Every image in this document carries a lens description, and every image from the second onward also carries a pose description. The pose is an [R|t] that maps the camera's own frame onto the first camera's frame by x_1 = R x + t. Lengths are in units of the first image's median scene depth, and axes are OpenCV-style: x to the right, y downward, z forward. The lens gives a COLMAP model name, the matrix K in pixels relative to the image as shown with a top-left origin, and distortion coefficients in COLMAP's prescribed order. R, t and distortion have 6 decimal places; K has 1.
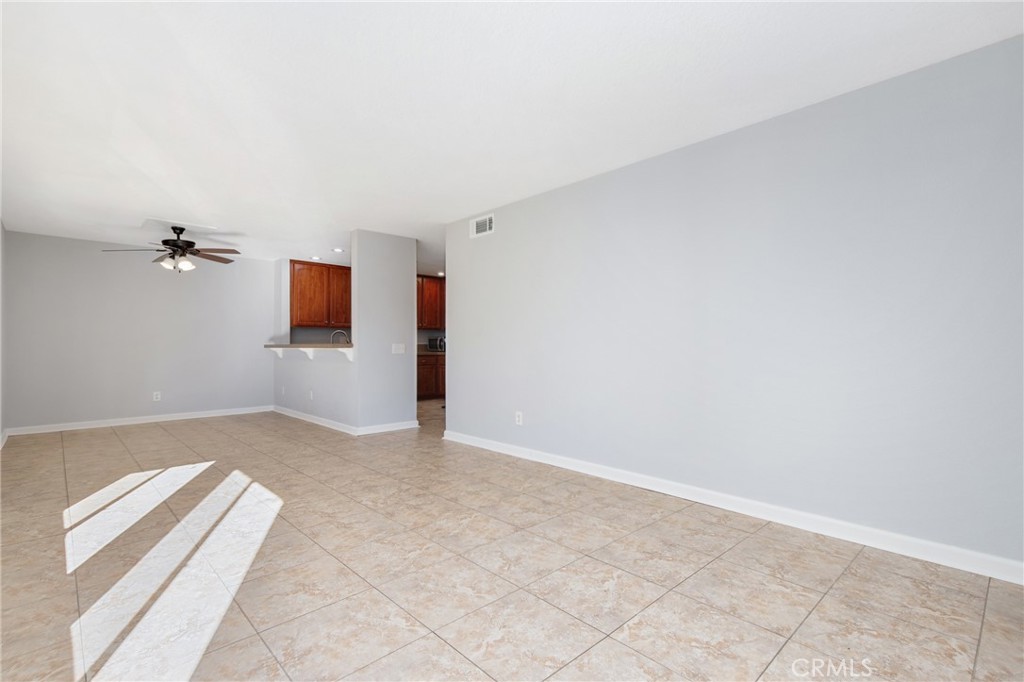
lens RADIAL K [[478.9, 0, 520.7], [0, 478.9, 339.8], [0, 0, 1]] dist [0.018290, -0.004608]
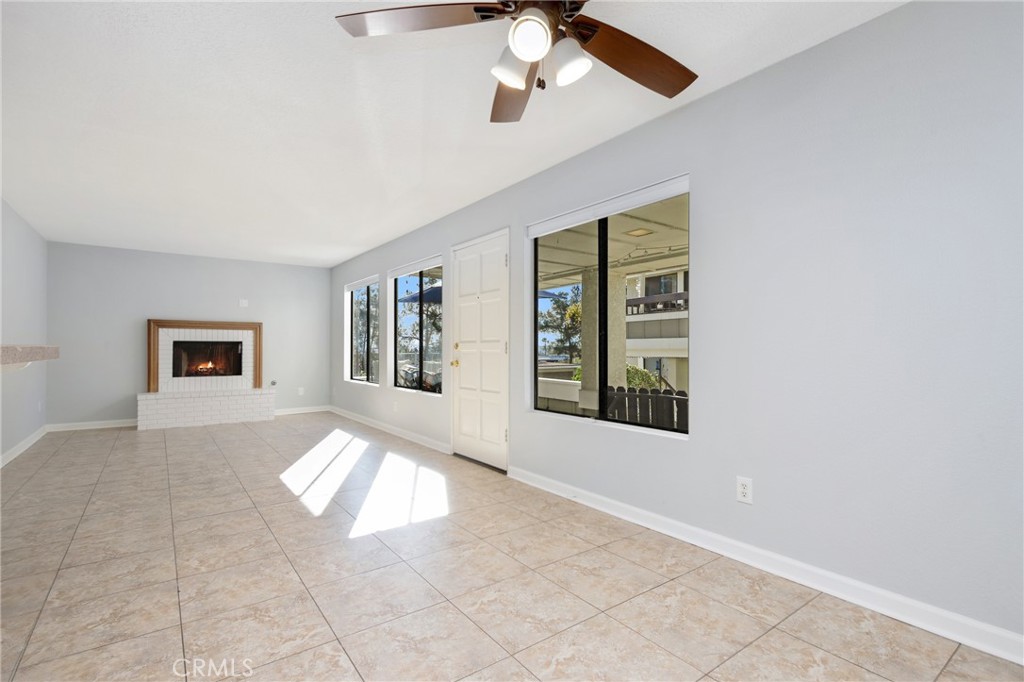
lens RADIAL K [[478.9, 0, 509.8], [0, 478.9, 347.3], [0, 0, 1]] dist [0.018290, -0.004608]
pose [[-0.991006, 0.002415, 0.133792, -1.401185], [0.000507, 0.999898, -0.014292, 0.028100], [-0.133813, -0.014096, -0.990906, 2.464618]]
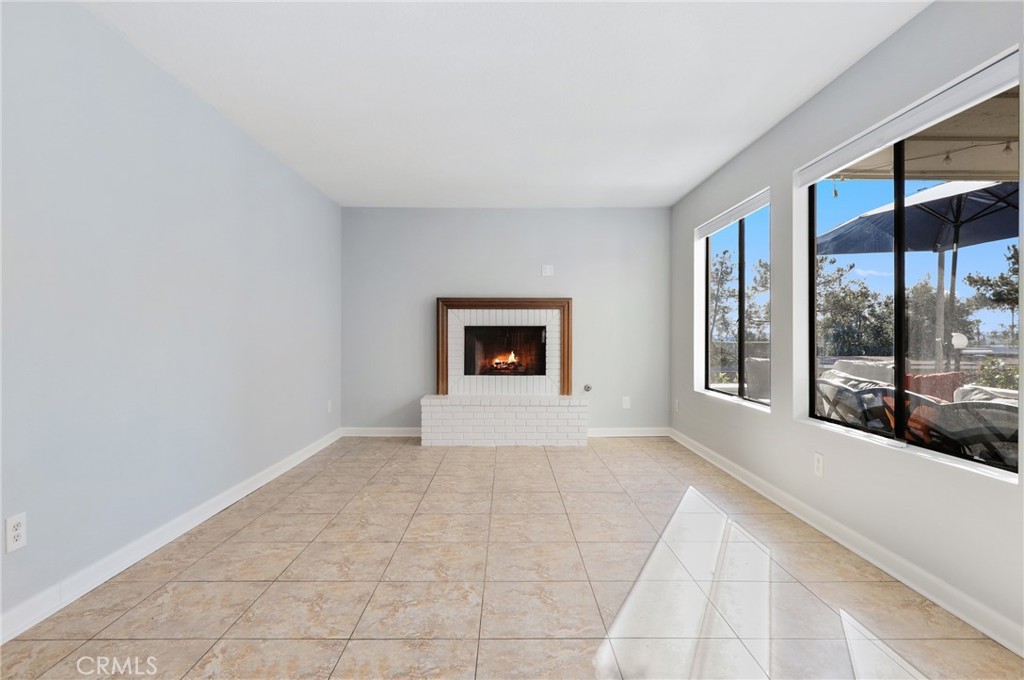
lens RADIAL K [[552.8, 0, 509.2], [0, 552.8, 338.8], [0, 0, 1]] dist [0.005202, -0.000405]
pose [[-0.725033, -0.000882, 0.688714, -0.935969], [-0.006067, 0.999969, -0.005106, 0.017730], [-0.688688, -0.007880, -0.725015, 1.664005]]
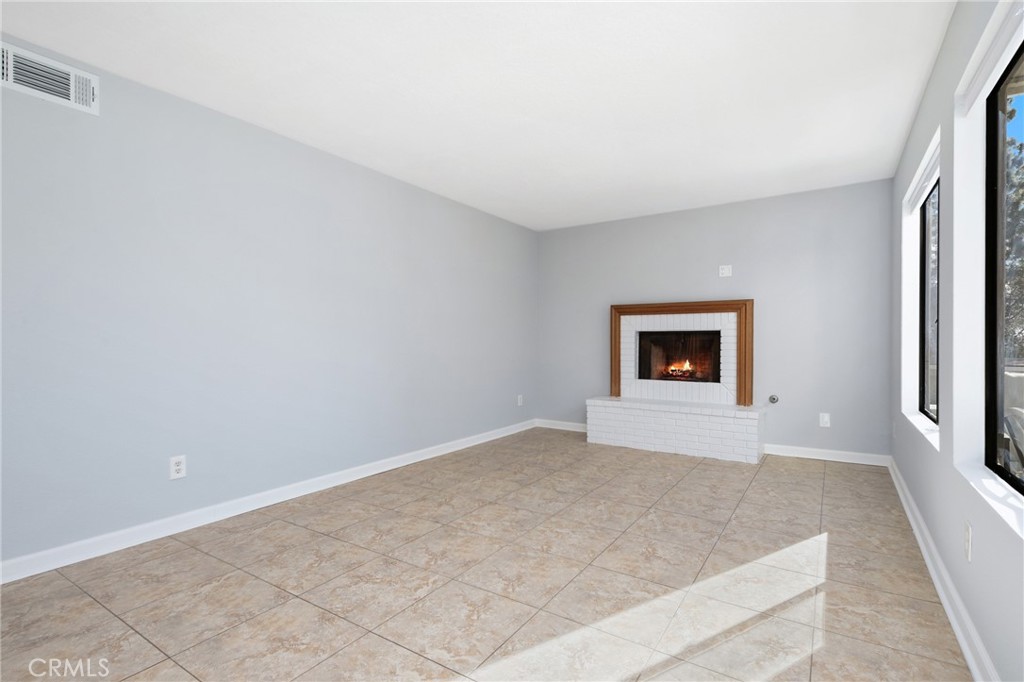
lens RADIAL K [[478.9, 0, 526.0], [0, 478.9, 345.0], [0, 0, 1]] dist [0.018290, -0.004608]
pose [[-0.239832, -0.006321, 0.970794, -1.090075], [-0.010033, 0.999942, 0.004032, 0.009768], [-0.970763, -0.008773, -0.239881, 1.151796]]
